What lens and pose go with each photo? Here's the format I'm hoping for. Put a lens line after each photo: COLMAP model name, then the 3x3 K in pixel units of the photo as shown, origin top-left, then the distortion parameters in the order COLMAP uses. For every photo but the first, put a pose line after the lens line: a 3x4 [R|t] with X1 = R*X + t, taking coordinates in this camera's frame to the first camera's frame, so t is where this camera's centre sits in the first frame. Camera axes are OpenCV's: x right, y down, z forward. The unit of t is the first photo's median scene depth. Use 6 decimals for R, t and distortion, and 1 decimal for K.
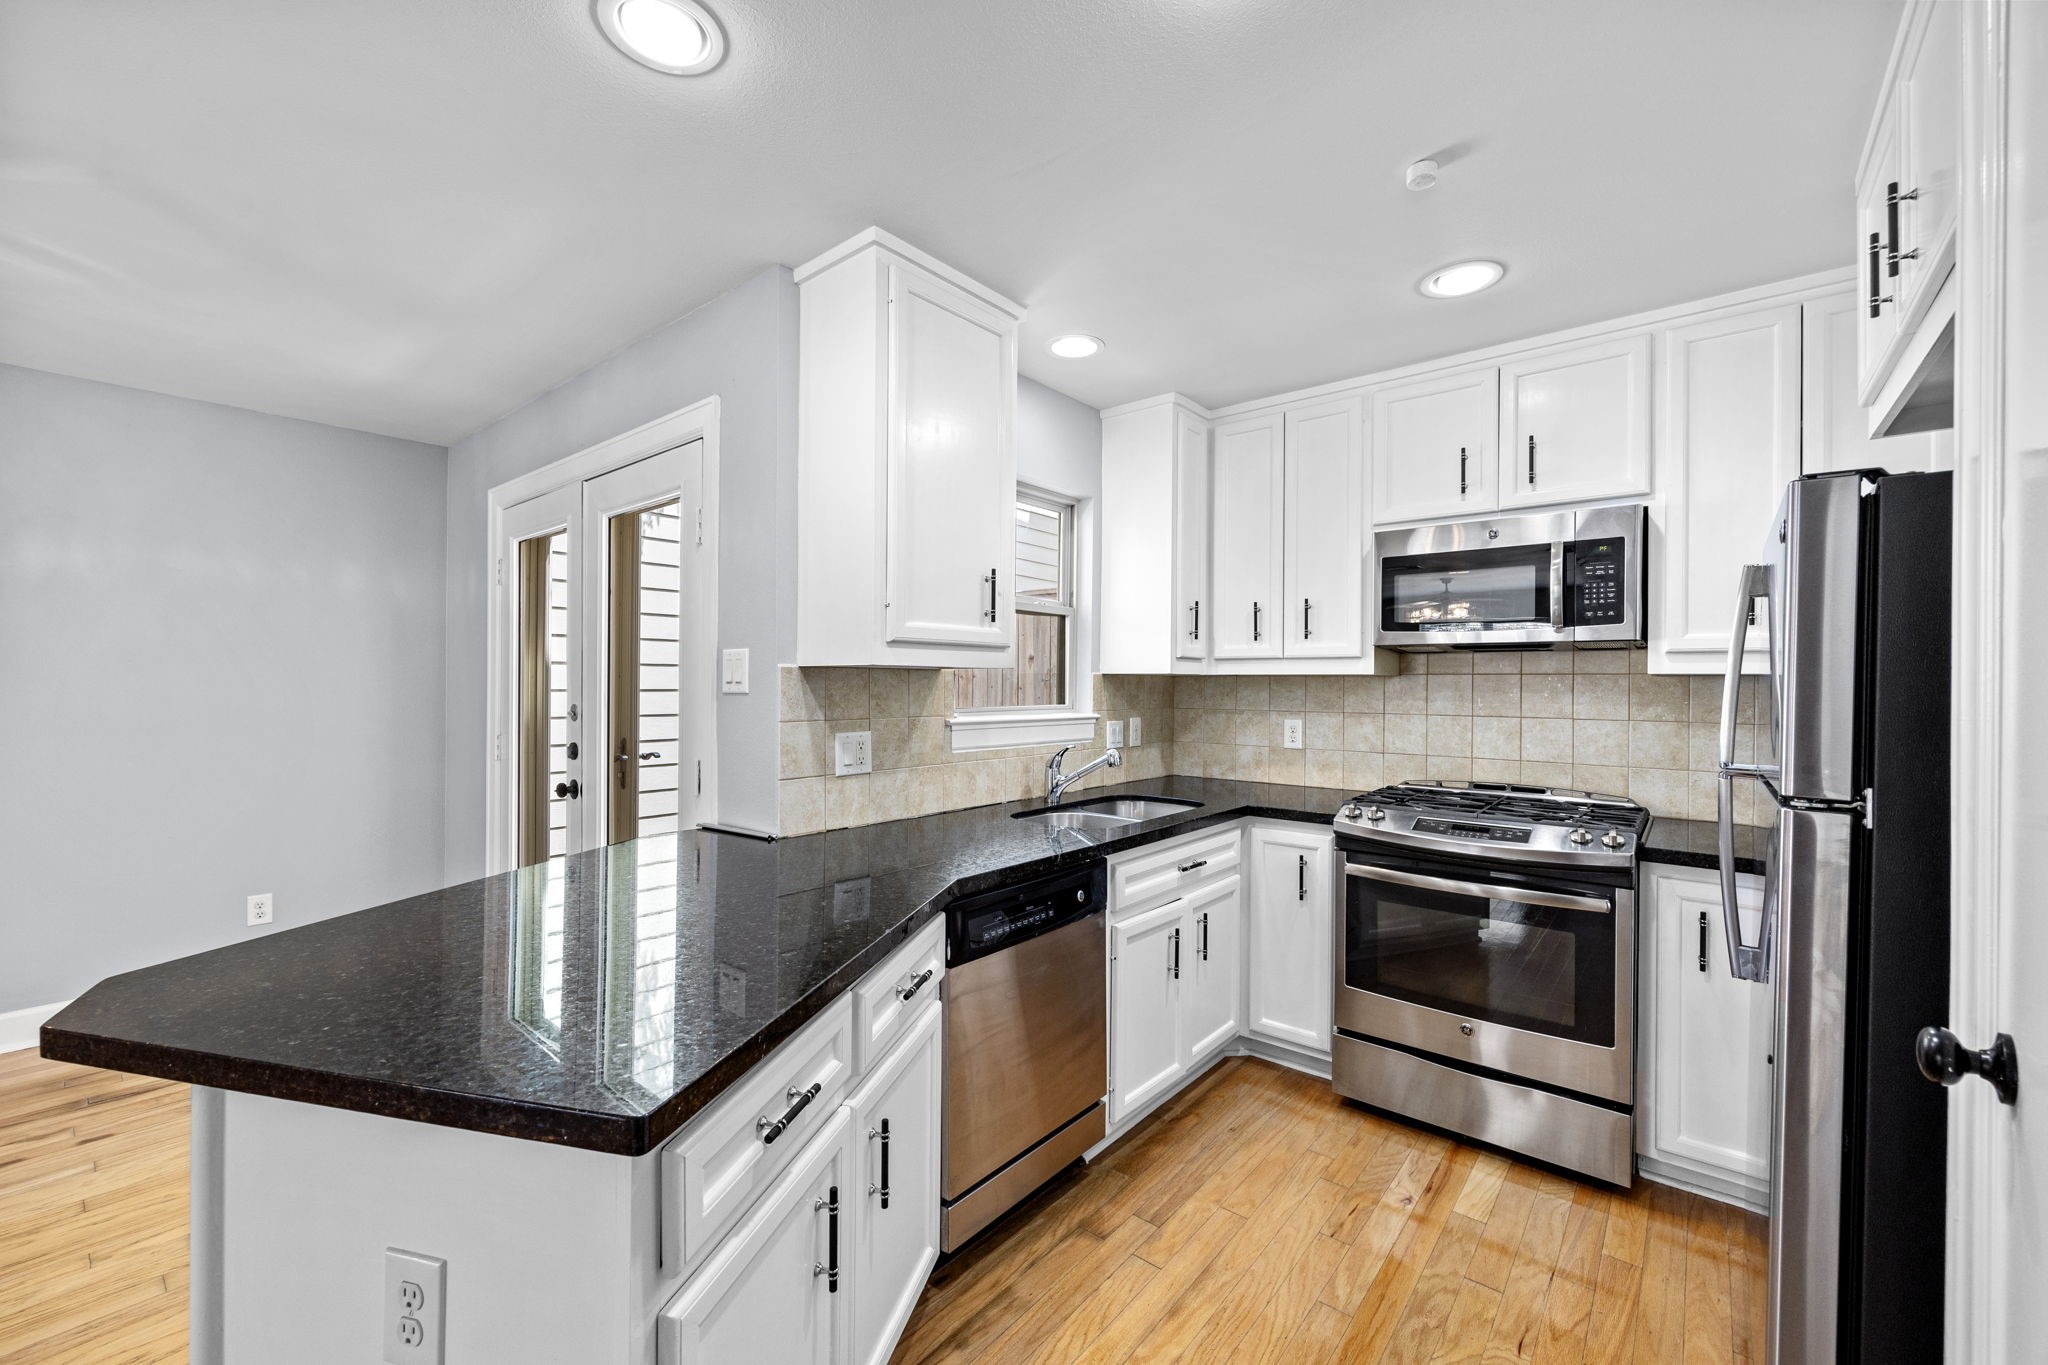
lens RADIAL K [[824.4, 0, 1017.5], [0, 824.4, 682.2], [0, 0, 1]] dist [-0.004606, 0.000165]
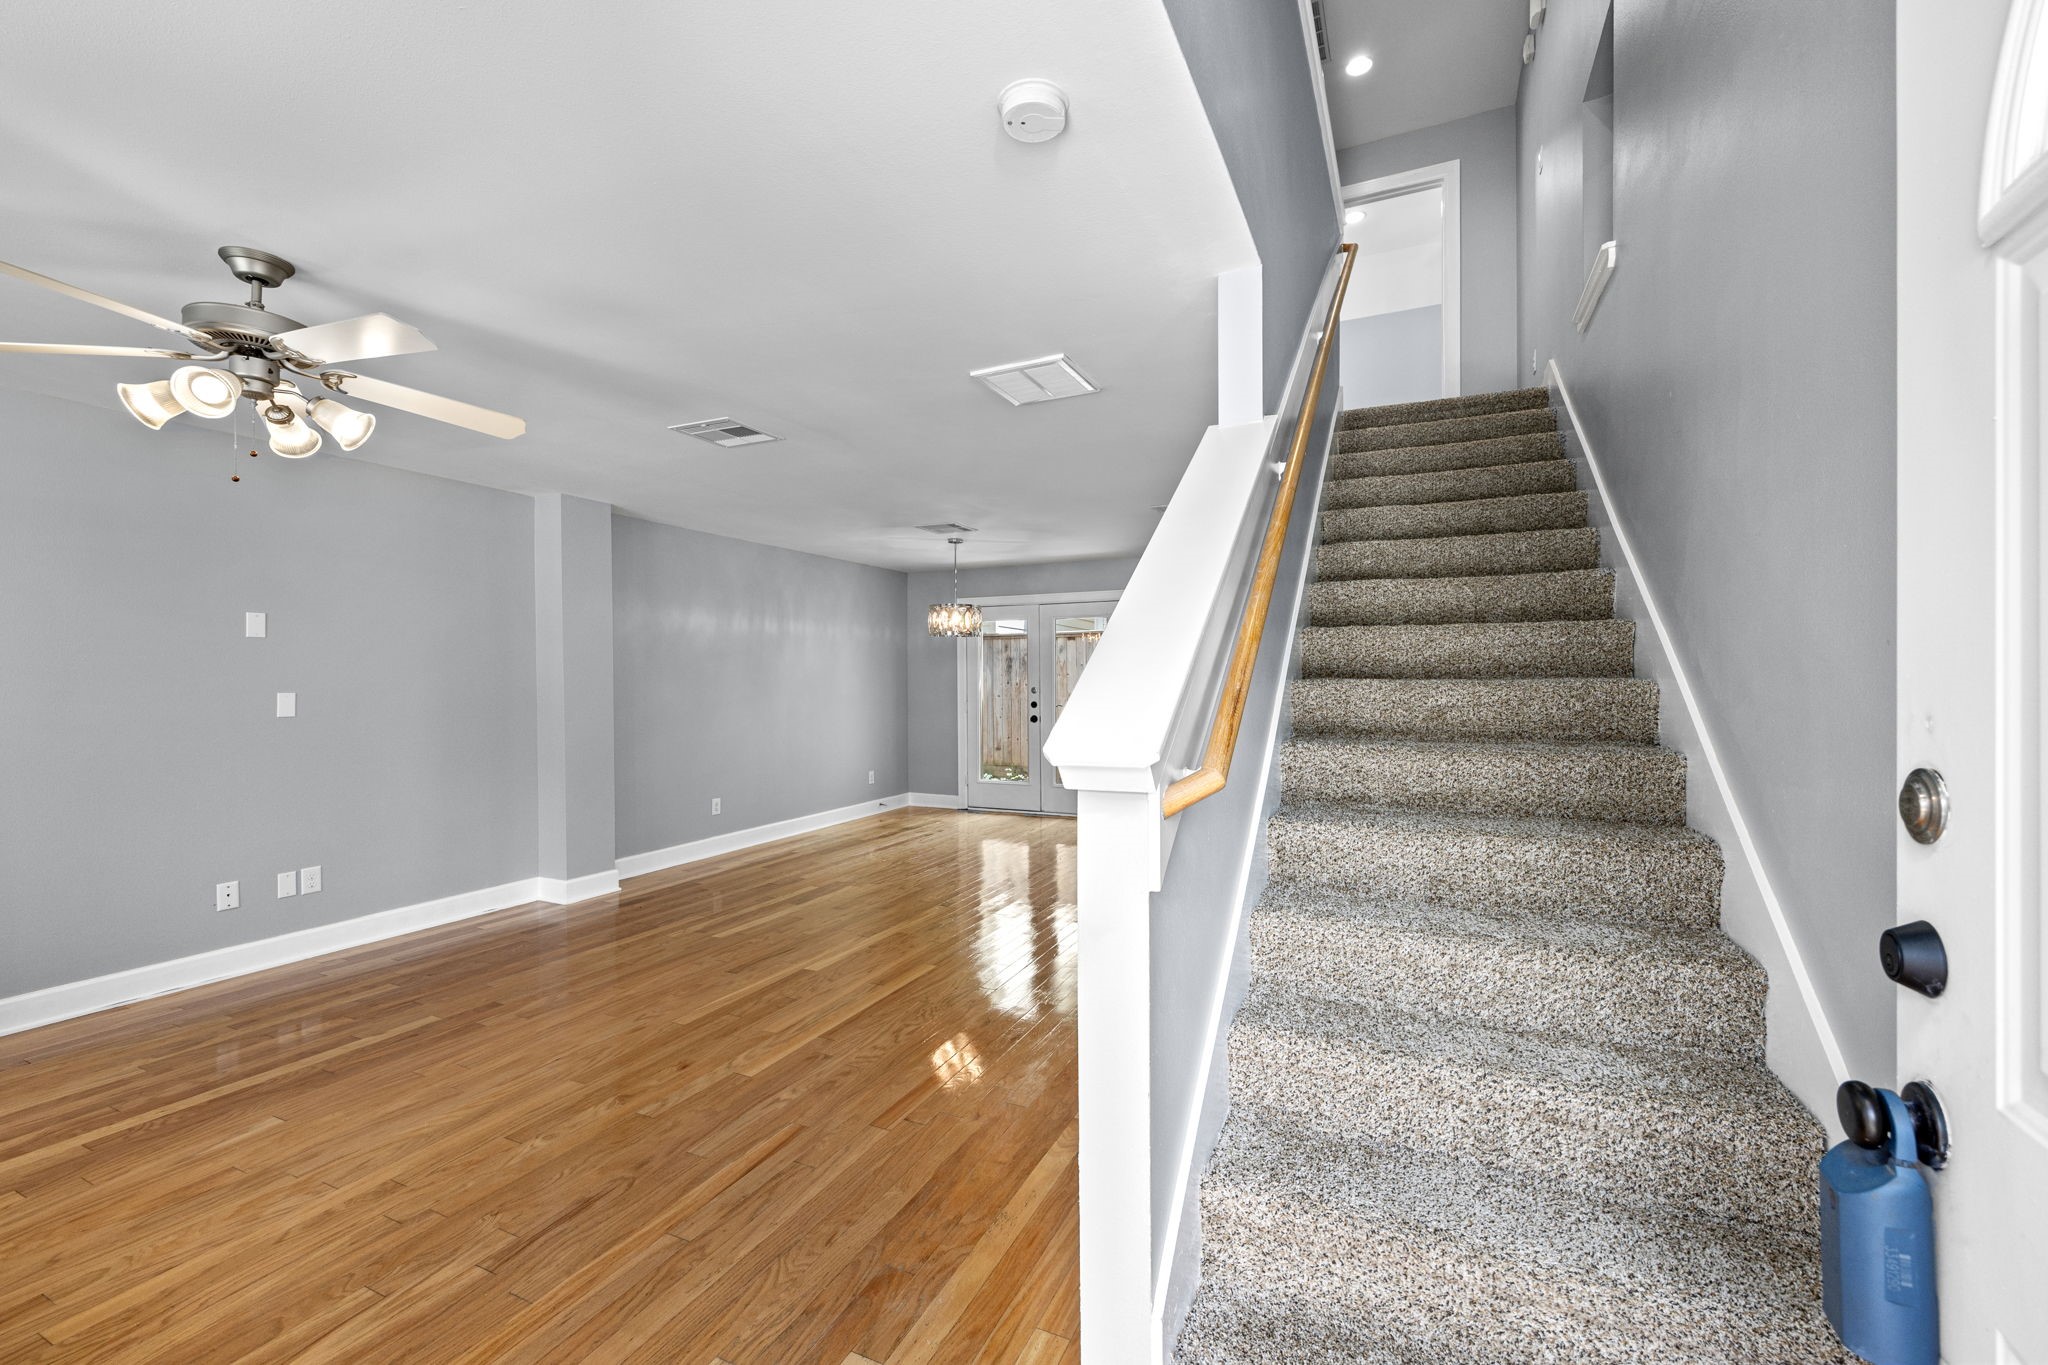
lens RADIAL K [[824.4, 0, 1024.0], [0, 824.4, 679.4], [0, 0, 1]] dist [-0.004606, 0.000165]
pose [[0.967475, -0.011107, 0.252722, -1.358143], [0.009928, 0.999933, 0.005939, -0.017164], [-0.252771, -0.003237, 0.967521, -1.740770]]
